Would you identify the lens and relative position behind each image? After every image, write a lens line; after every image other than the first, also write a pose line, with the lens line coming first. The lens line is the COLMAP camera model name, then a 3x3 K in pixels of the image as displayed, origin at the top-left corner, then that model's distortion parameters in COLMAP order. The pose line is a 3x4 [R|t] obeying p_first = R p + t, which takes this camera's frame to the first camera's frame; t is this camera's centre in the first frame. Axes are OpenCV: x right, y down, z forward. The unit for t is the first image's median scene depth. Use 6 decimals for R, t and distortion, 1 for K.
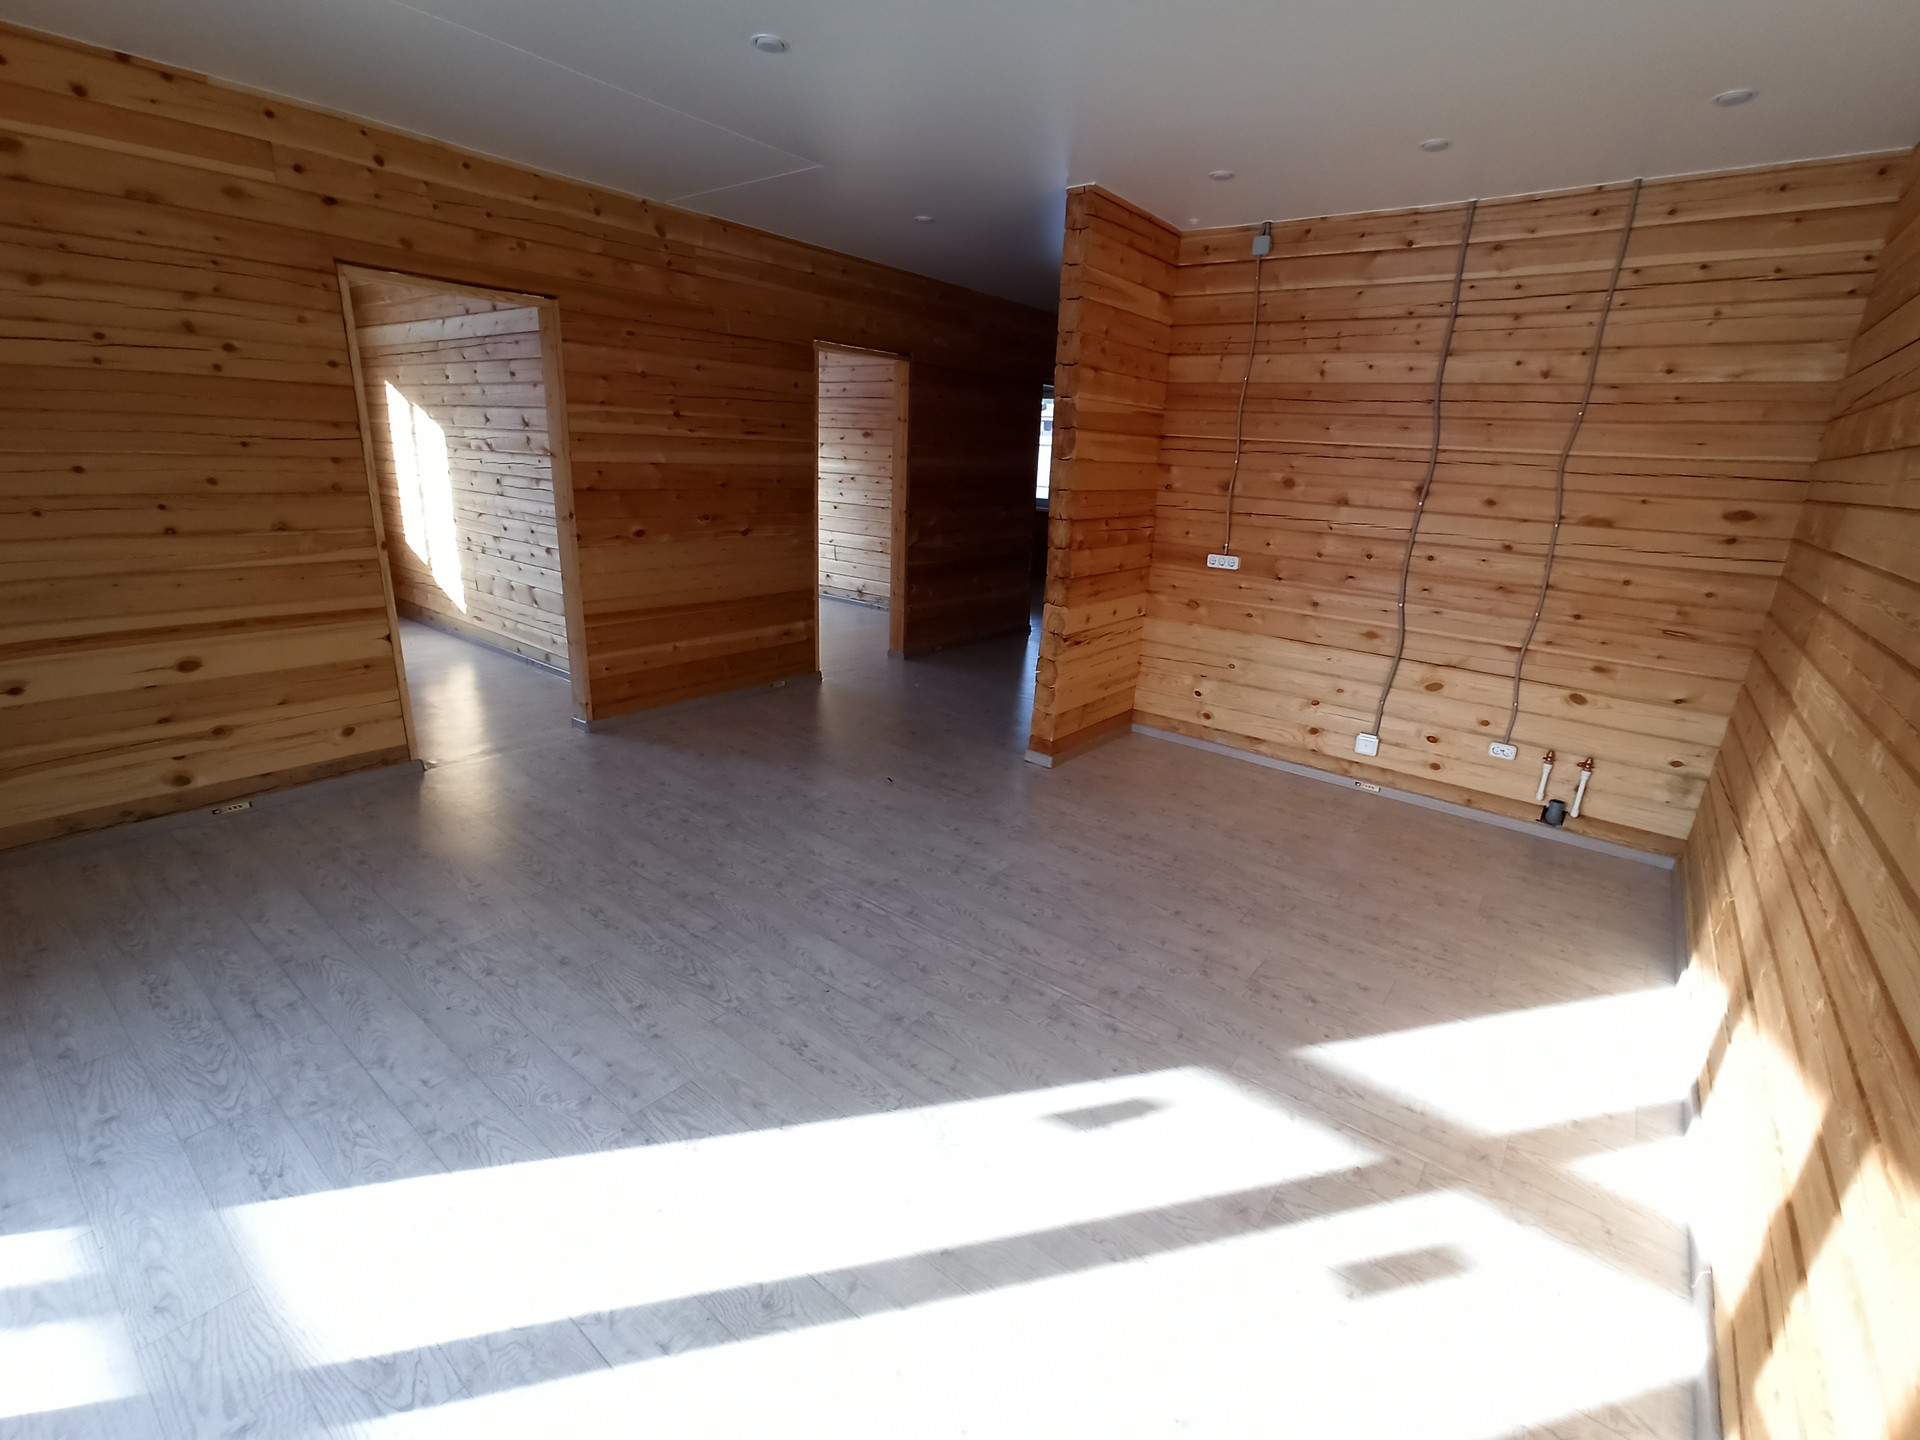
lens RADIAL K [[857.7, 0, 983.4], [0, 857.7, 727.2], [0, 0, 1]] dist [-0.053924, 0.029581]
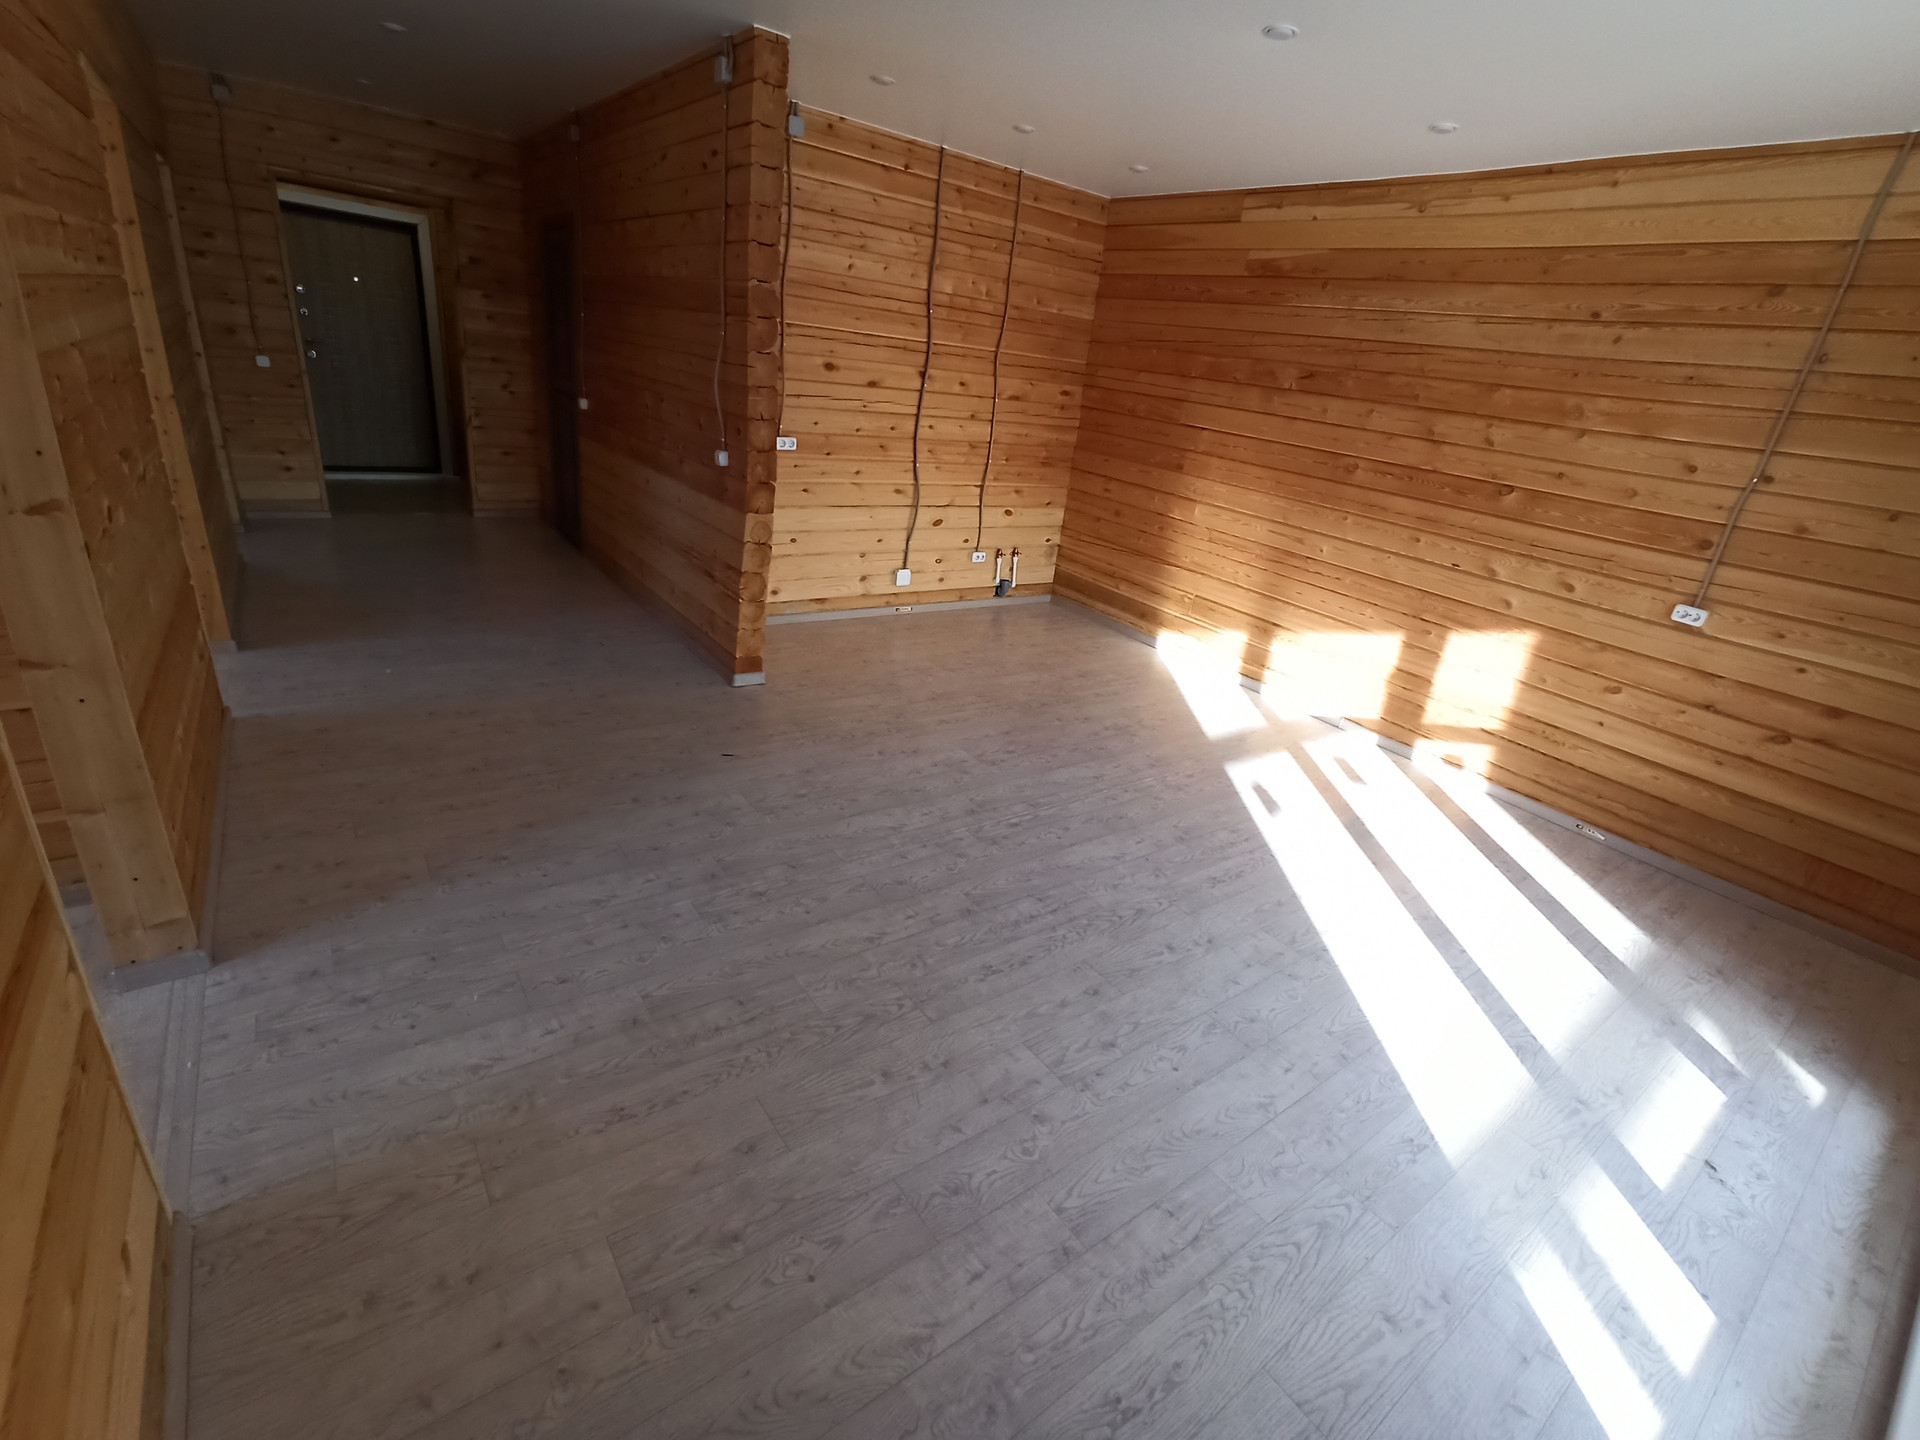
lens RADIAL K [[857.7, 0, 983.4], [0, 857.7, 727.2], [0, 0, 1]] dist [-0.053924, 0.029581]
pose [[0.273090, -0.395020, 0.877144, -0.950459], [0.191231, 0.915897, 0.352935, -0.263448], [-0.942790, 0.071354, 0.325662, 0.607013]]
